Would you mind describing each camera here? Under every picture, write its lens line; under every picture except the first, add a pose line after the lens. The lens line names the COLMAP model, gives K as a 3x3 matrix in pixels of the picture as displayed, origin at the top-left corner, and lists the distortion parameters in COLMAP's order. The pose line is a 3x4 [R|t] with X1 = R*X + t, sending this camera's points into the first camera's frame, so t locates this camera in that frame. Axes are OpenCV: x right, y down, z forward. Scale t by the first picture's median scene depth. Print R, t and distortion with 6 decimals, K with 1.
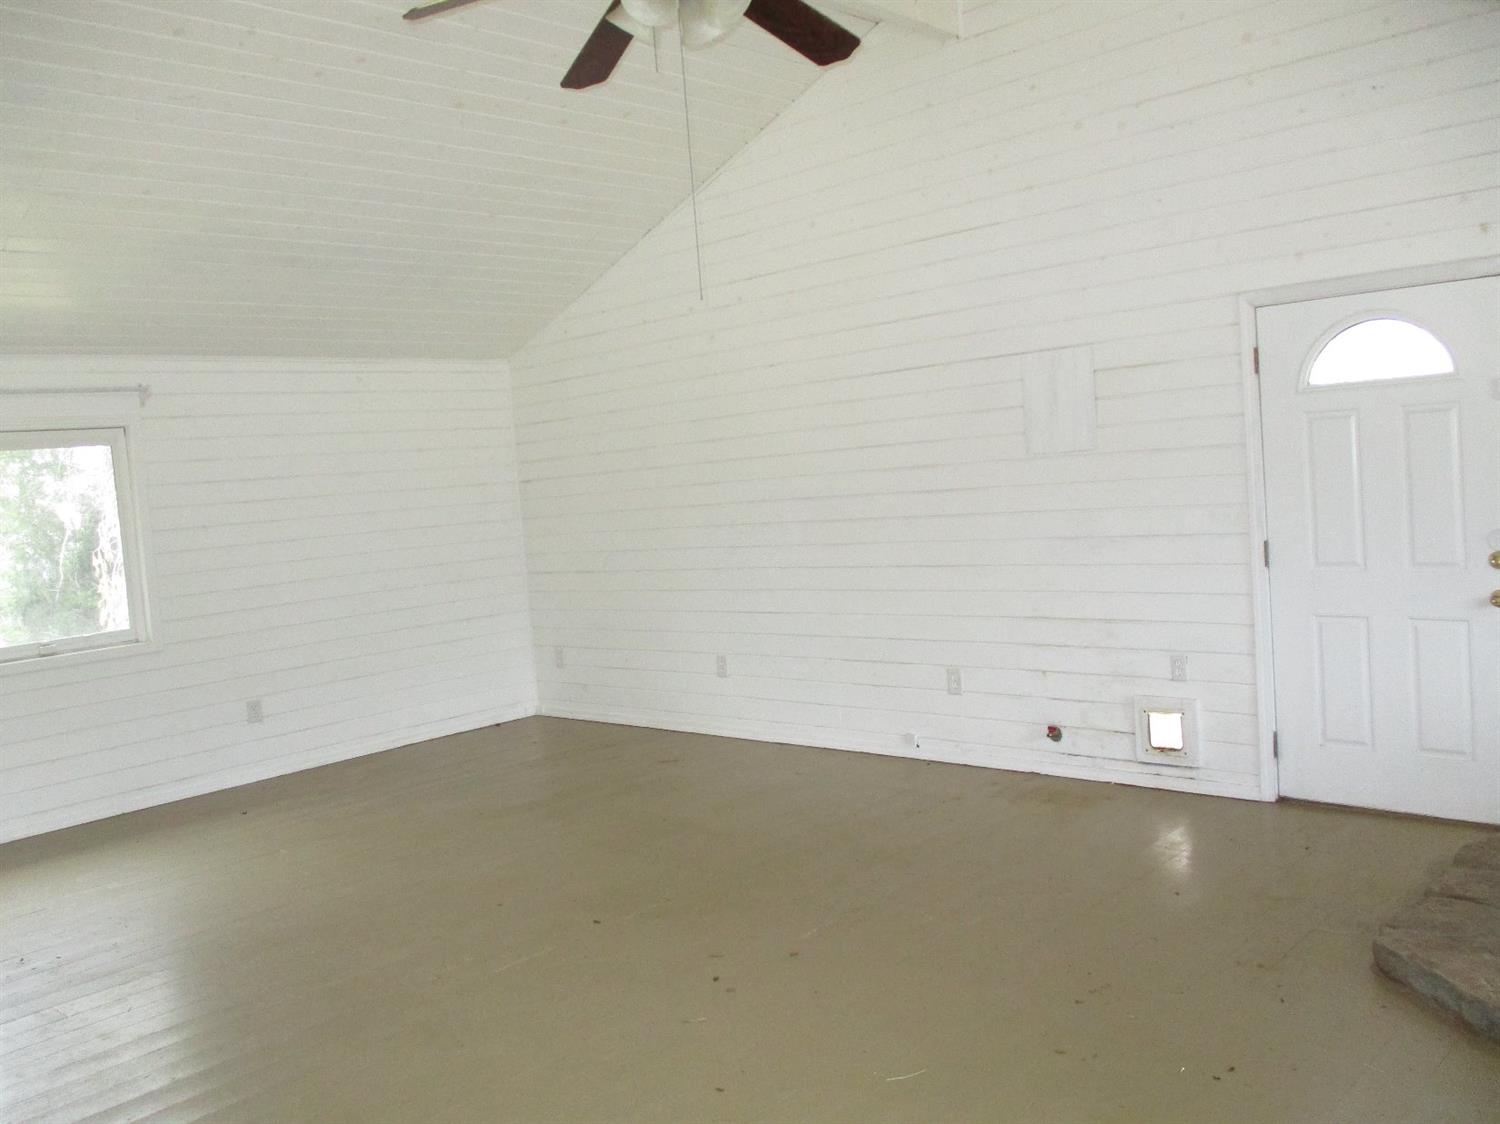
lens RADIAL K [[1274.6, 0, 750.1], [0, 1274.6, 553.1], [0, 0, 1]] dist [-0.003700, 0.000622]
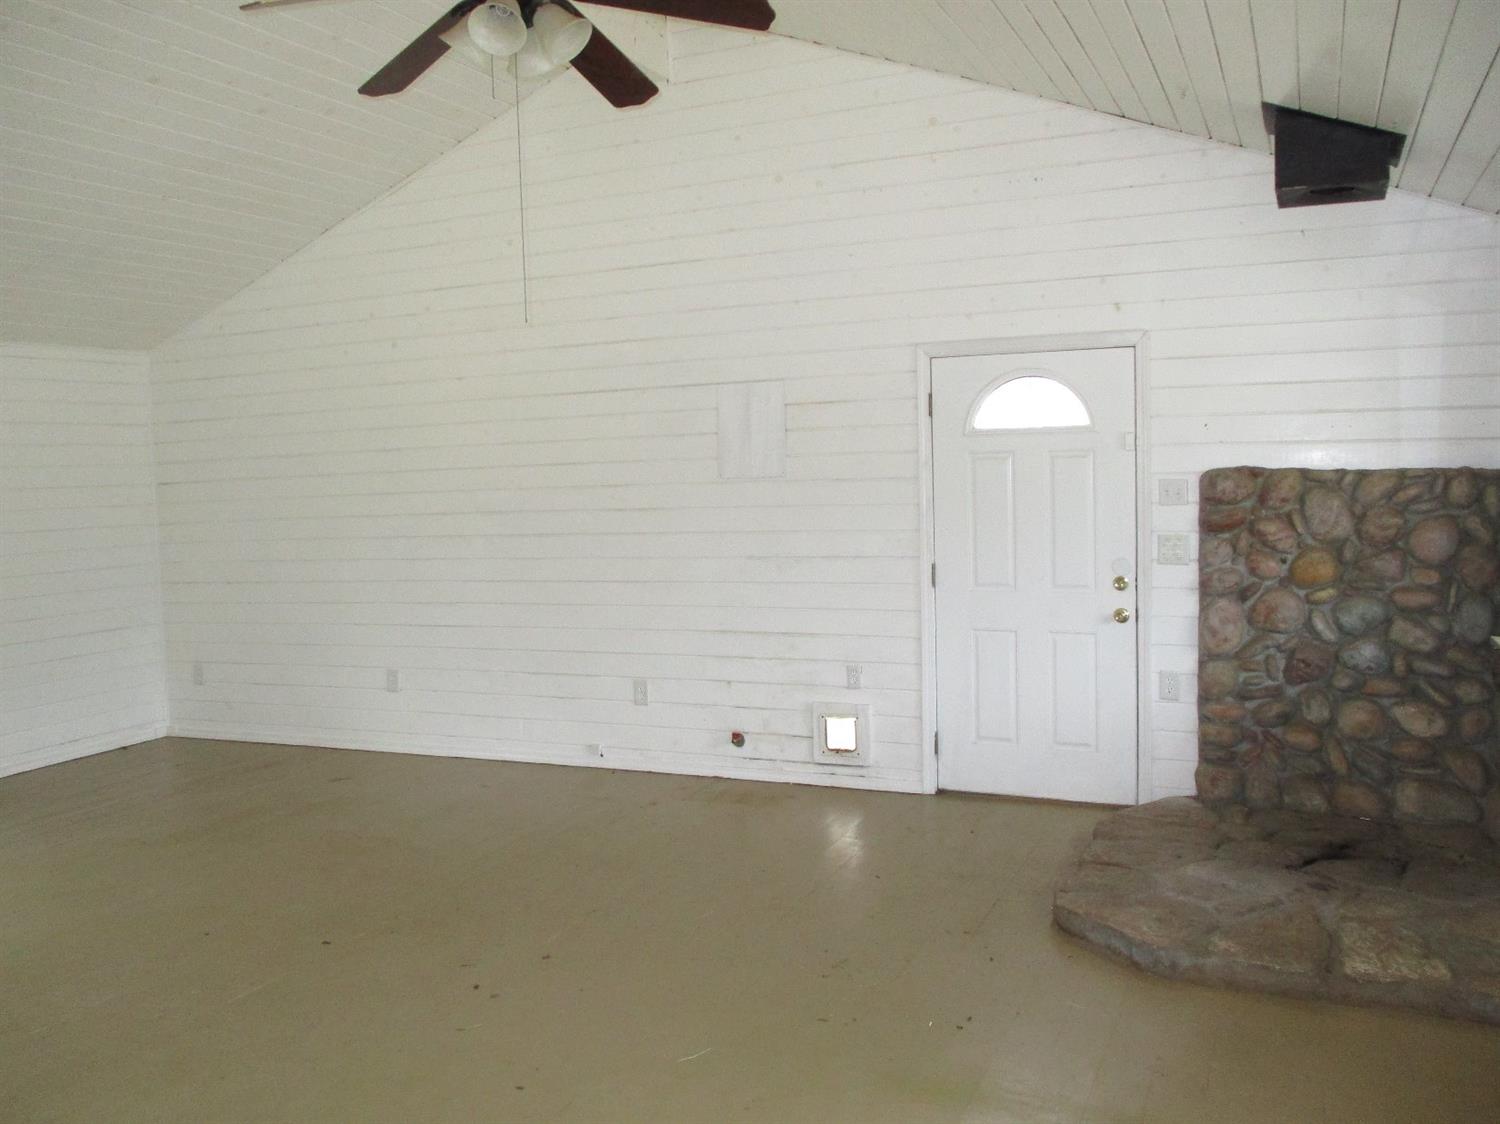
lens RADIAL K [[1276.6, 0, 750.0], [0, 1276.6, 562.0], [0, 0, 1]] dist [-0.007972, 0.003208]
pose [[0.946119, 0.018735, 0.323276, -0.110457], [-0.017254, 0.999823, -0.007448, 0.000149], [-0.323358, 0.001469, 0.946275, -0.021831]]
